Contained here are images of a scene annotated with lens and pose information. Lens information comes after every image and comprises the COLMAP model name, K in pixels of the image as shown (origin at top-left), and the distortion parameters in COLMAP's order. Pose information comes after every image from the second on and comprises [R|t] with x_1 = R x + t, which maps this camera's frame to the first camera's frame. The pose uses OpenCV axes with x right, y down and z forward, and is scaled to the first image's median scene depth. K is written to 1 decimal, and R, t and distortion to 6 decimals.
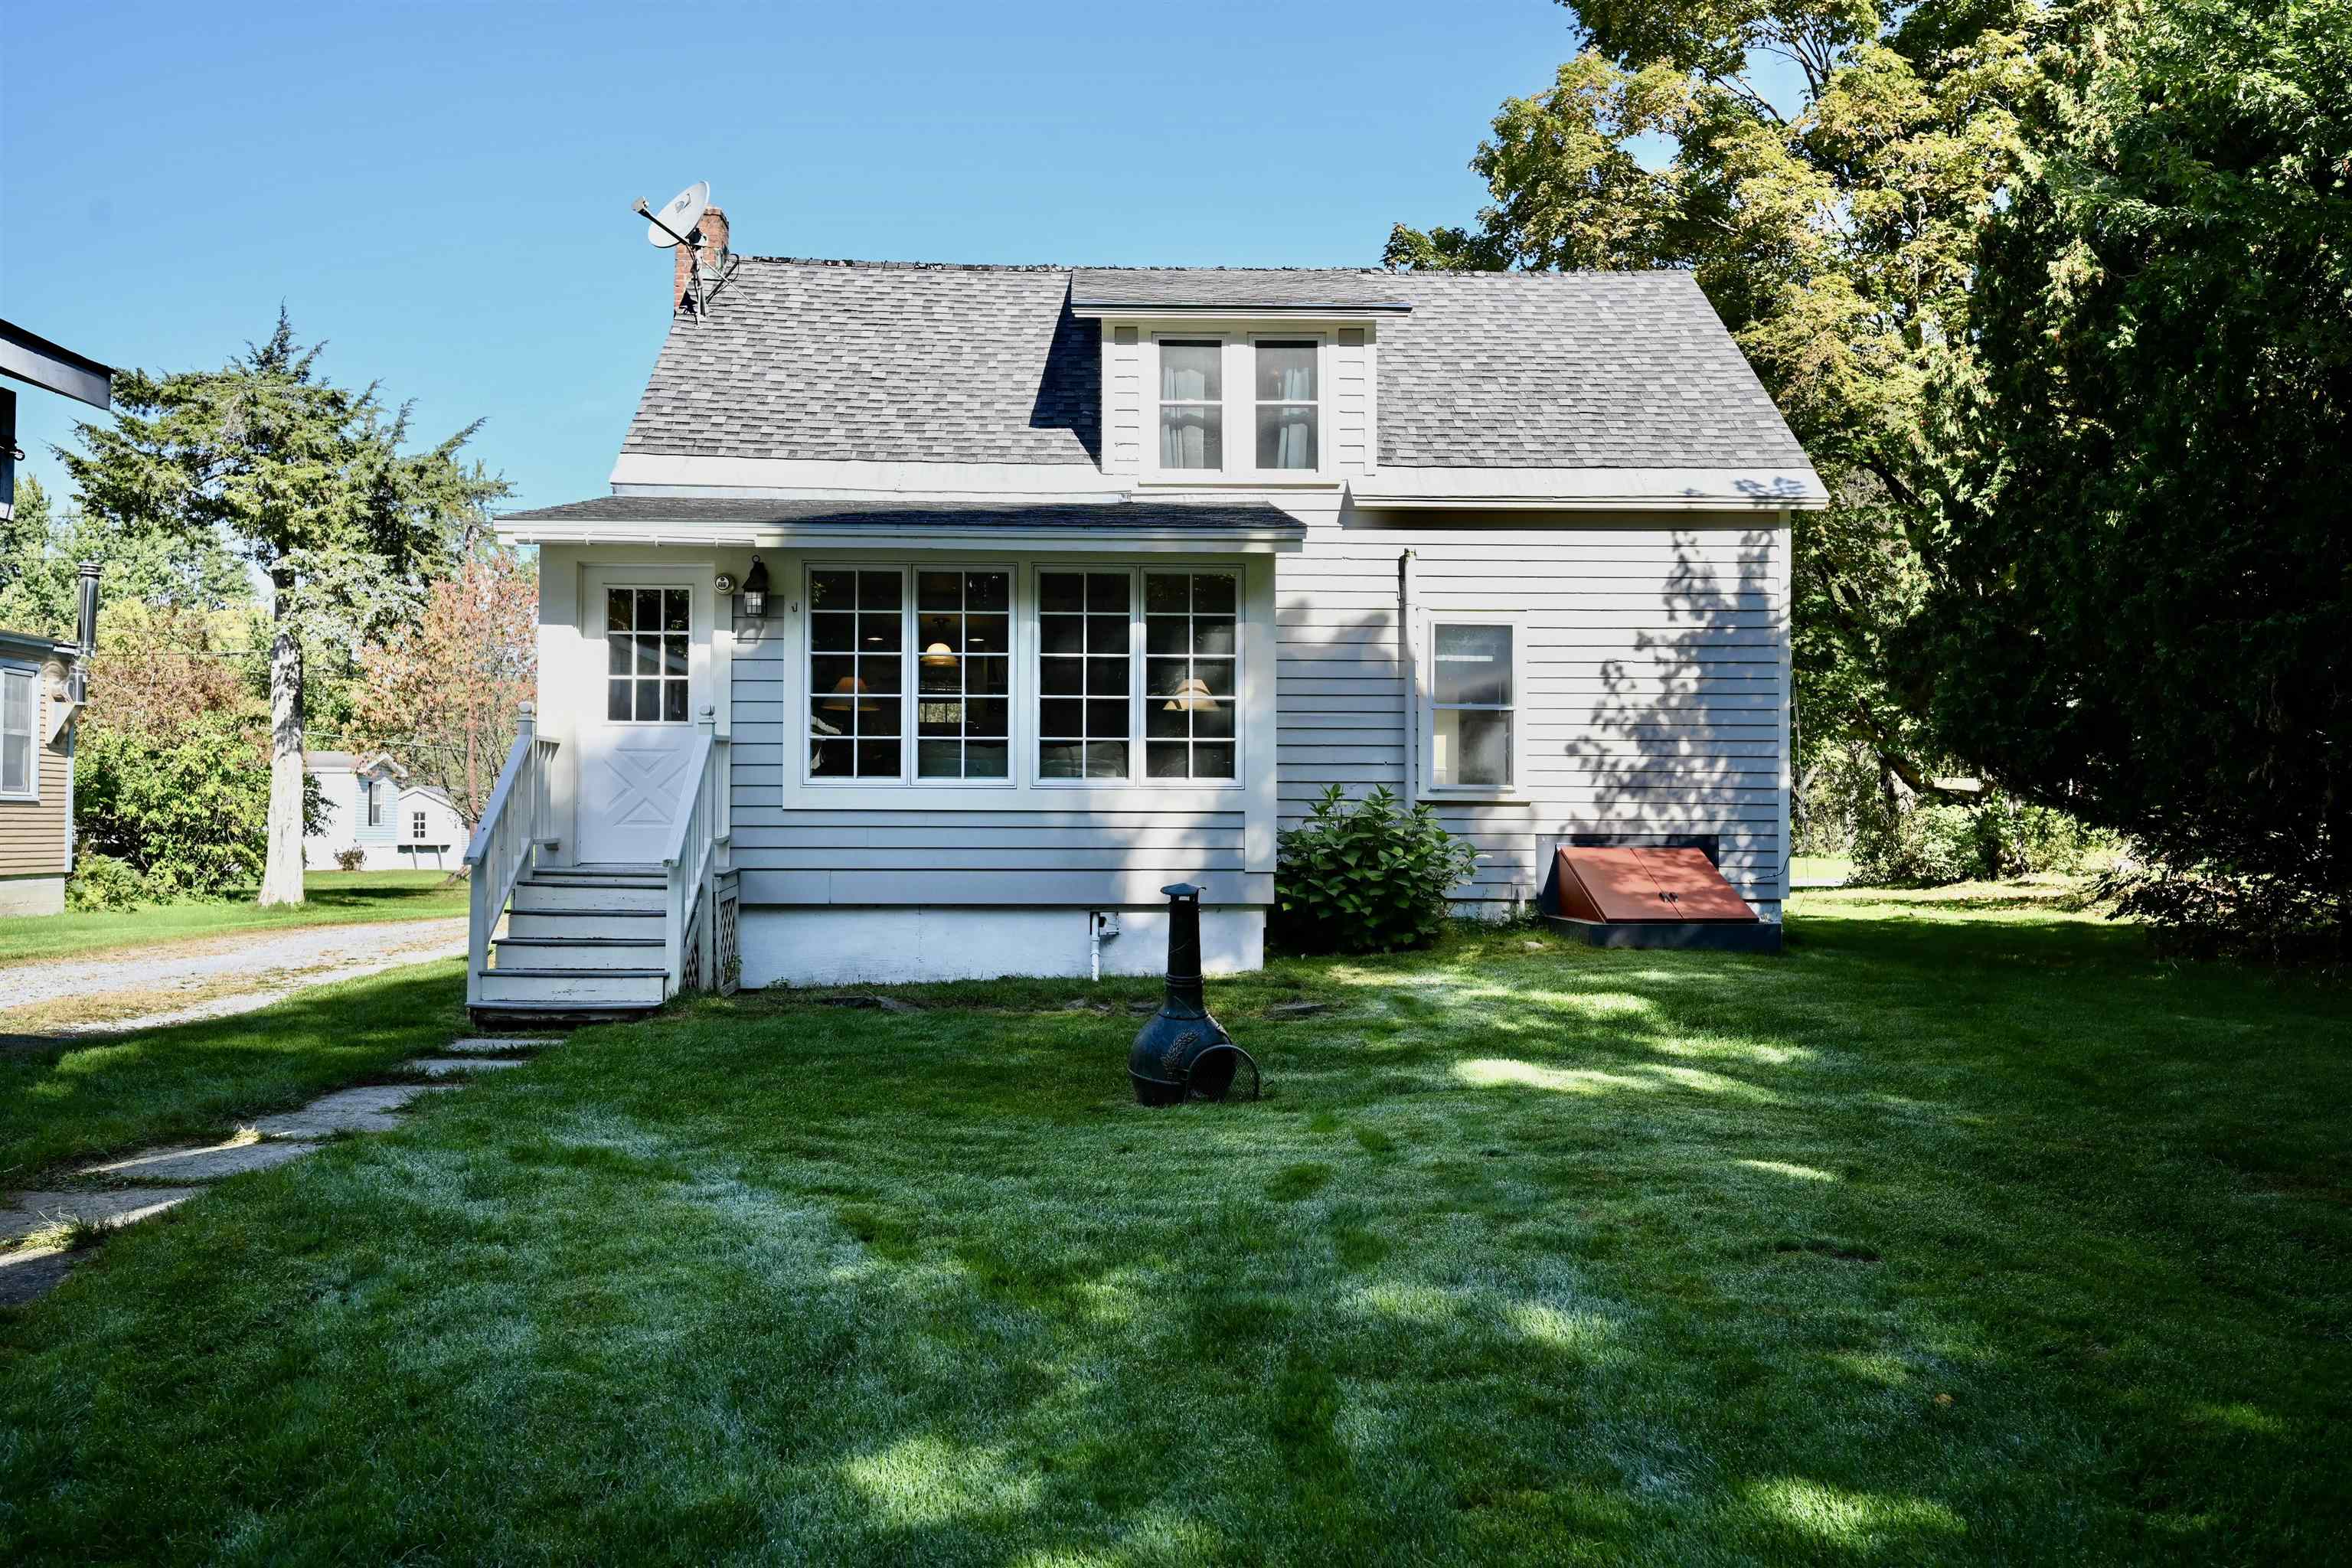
lens RADIAL K [[1993.4, 0, 1182.2], [0, 1993.4, 770.5], [0, 0, 1]] dist [0.012434, -0.003251]
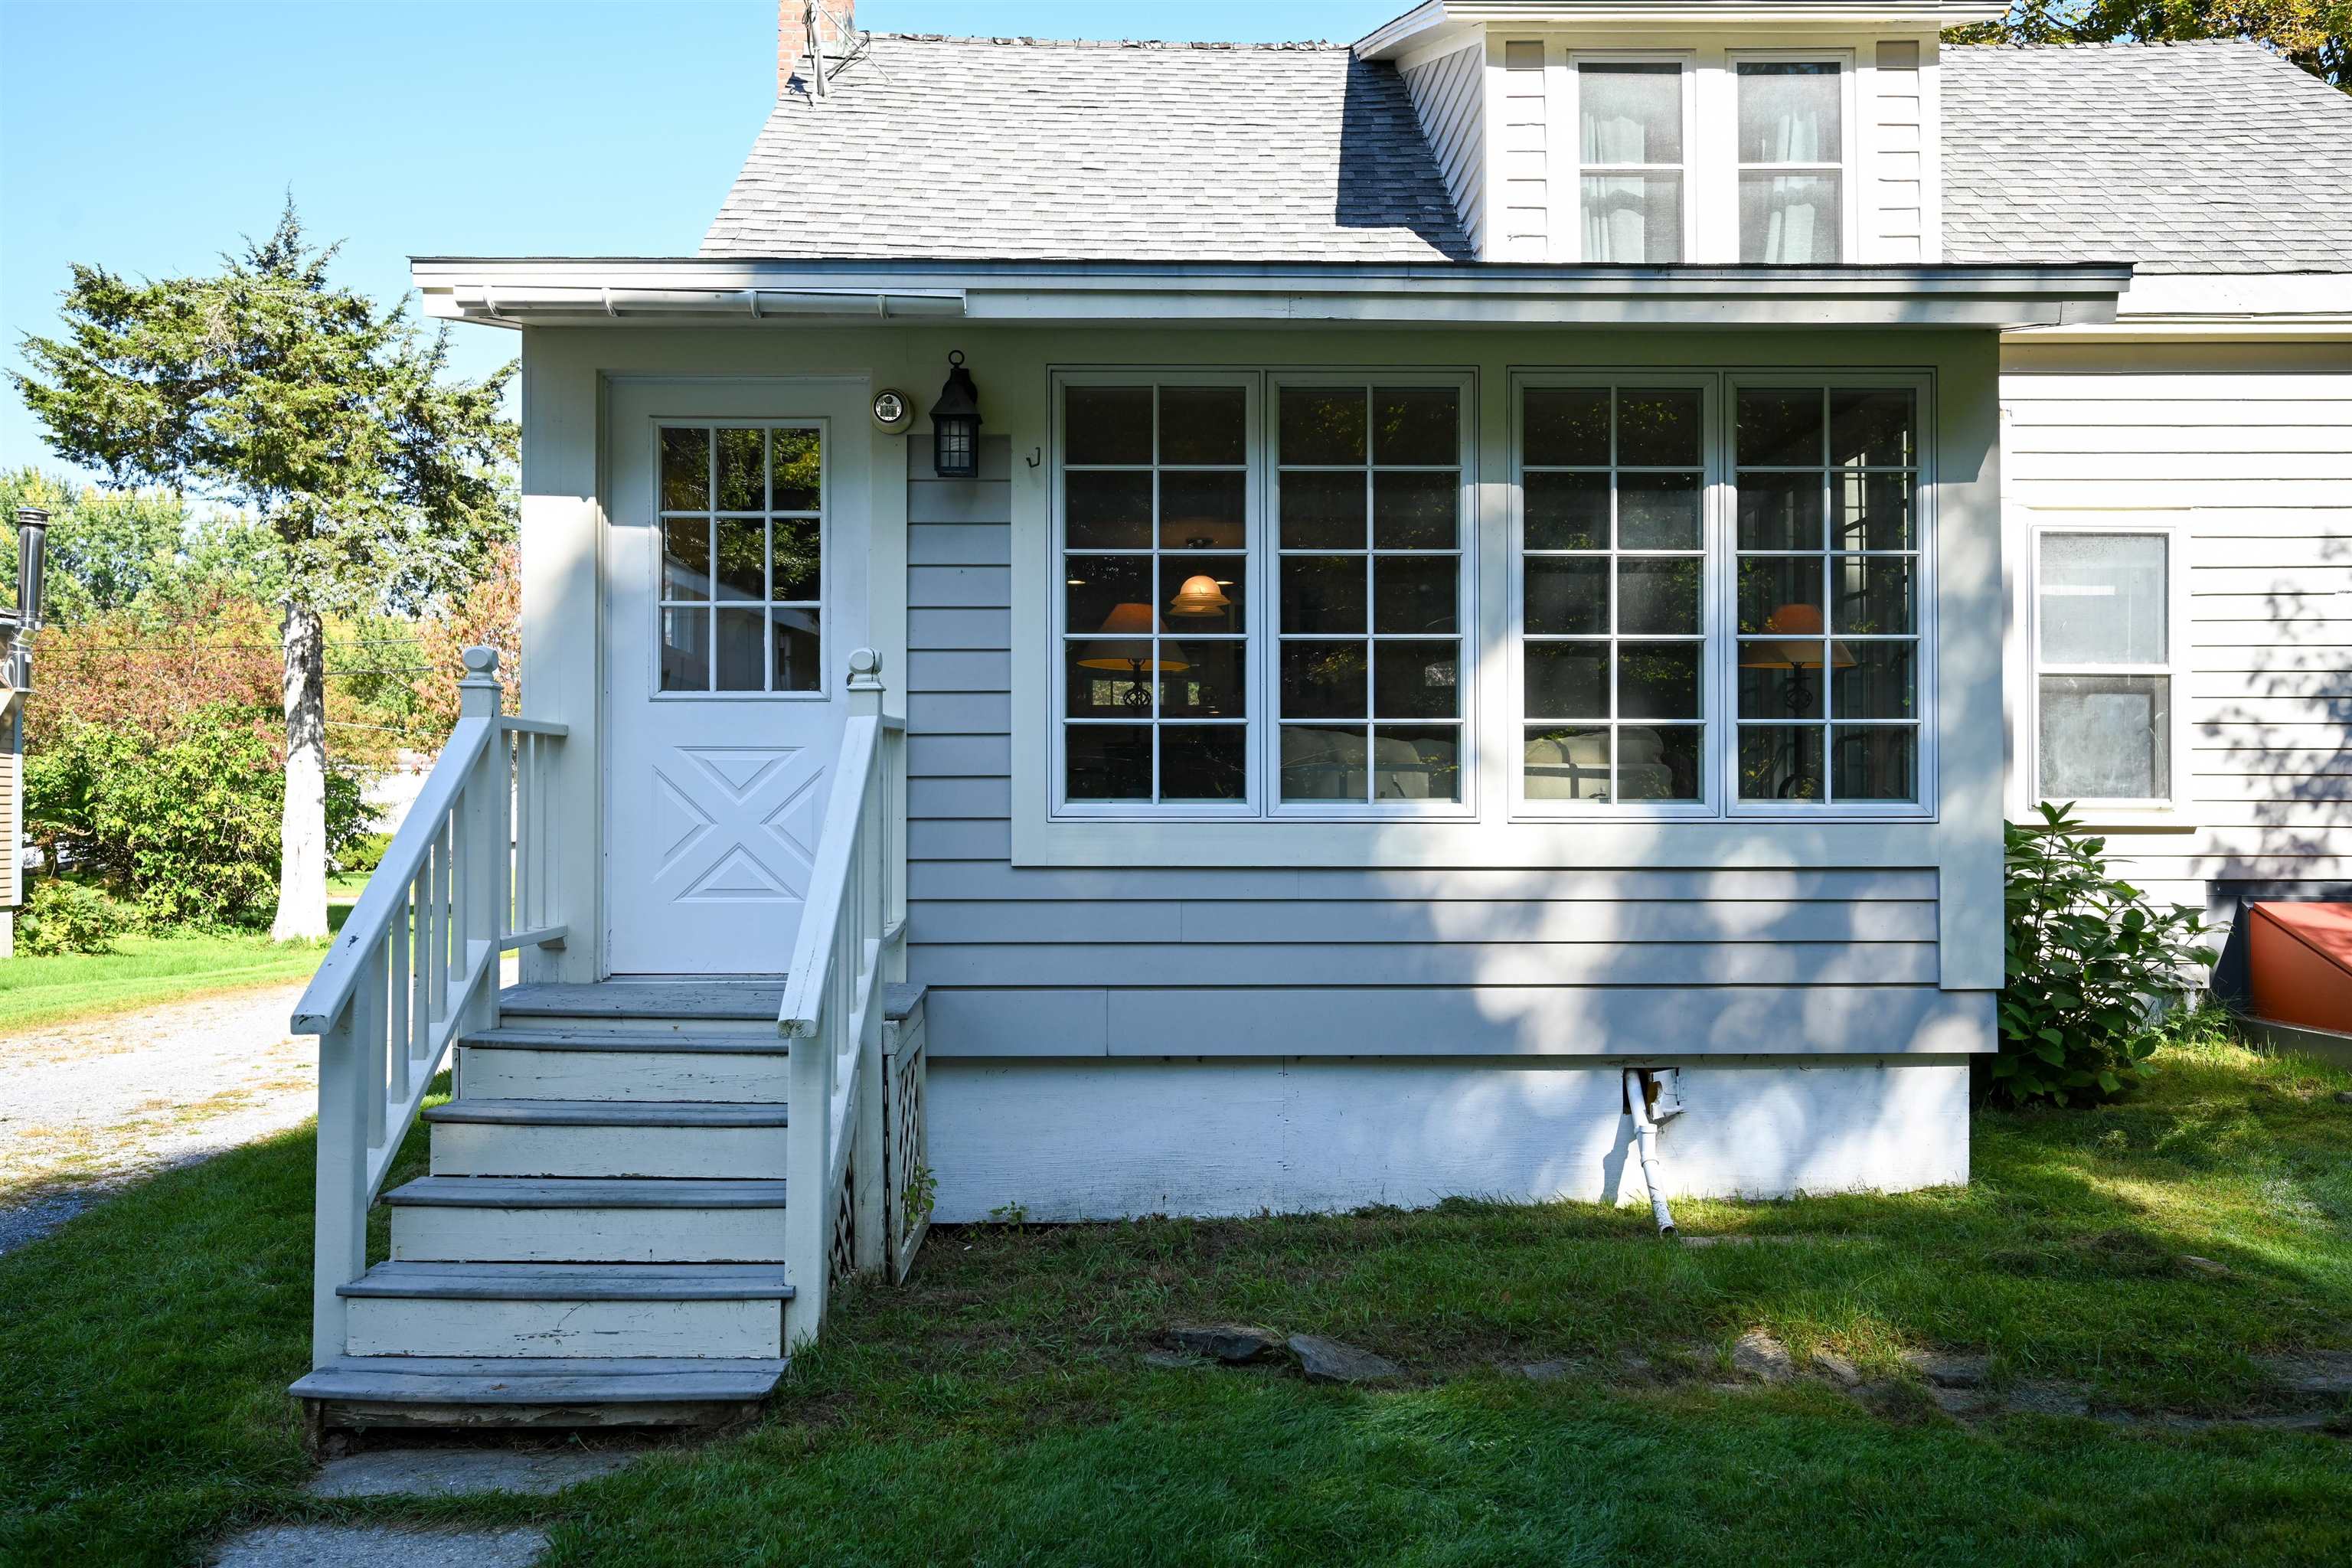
lens RADIAL K [[1779.9, 0, 1171.4], [0, 1779.9, 792.3], [0, 0, 1]] dist [0.000545, 0.002565]
pose [[0.999583, -0.004266, -0.028574, -0.102498], [0.004771, 0.999833, 0.017618, -0.004575], [0.028494, -0.017747, 0.999436, 0.387233]]
